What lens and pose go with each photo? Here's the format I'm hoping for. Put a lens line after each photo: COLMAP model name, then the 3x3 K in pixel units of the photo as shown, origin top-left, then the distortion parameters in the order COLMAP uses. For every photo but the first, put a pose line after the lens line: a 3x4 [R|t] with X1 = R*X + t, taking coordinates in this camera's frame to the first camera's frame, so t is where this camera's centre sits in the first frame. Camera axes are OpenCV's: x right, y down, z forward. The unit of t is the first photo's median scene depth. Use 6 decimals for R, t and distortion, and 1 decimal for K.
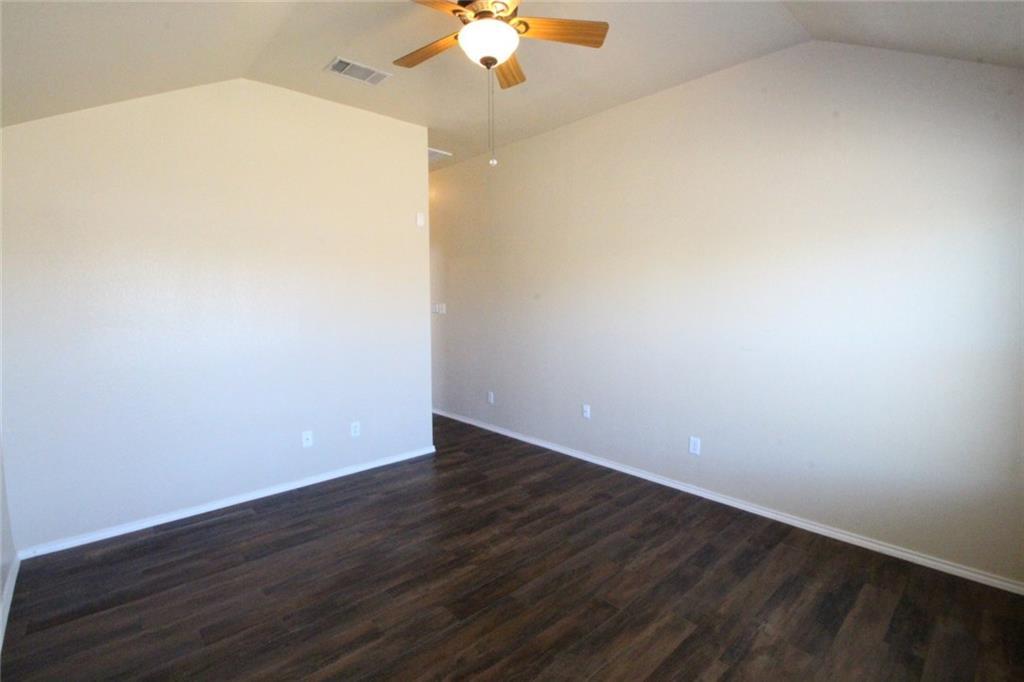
lens RADIAL K [[473.9, 0, 514.6], [0, 473.9, 336.0], [0, 0, 1]] dist [0.000677, -0.011983]
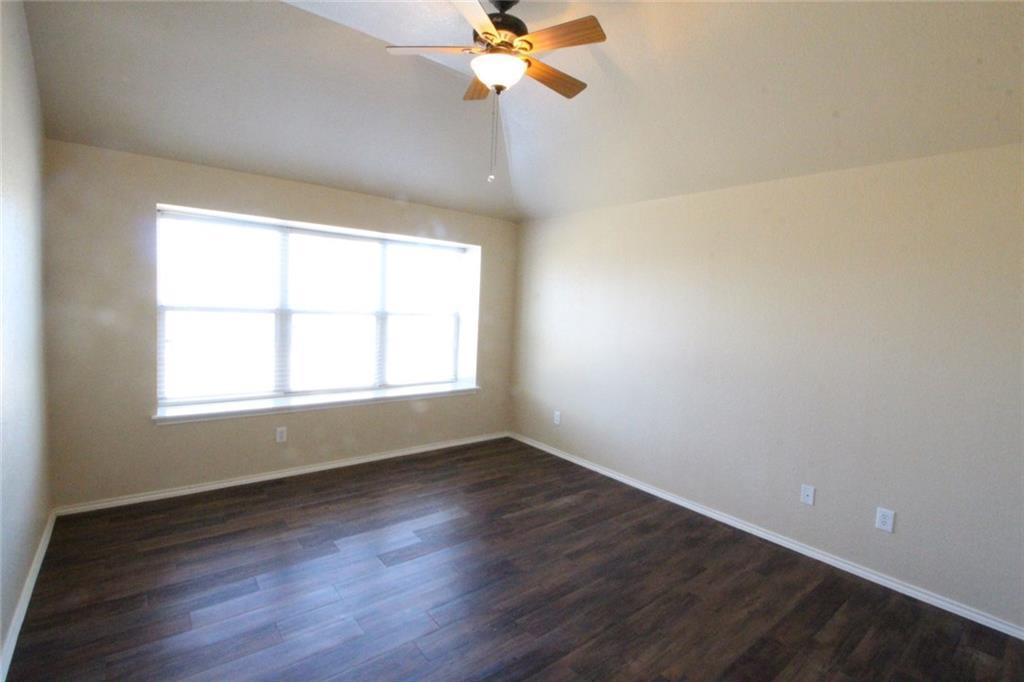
lens RADIAL K [[473.9, 0, 514.6], [0, 473.9, 336.0], [0, 0, 1]] dist [0.000677, -0.011983]
pose [[-0.995842, -0.046029, 0.078610, -0.199039], [-0.033925, 0.988270, 0.148899, -0.172504], [-0.084541, 0.145613, -0.985723, 2.094302]]
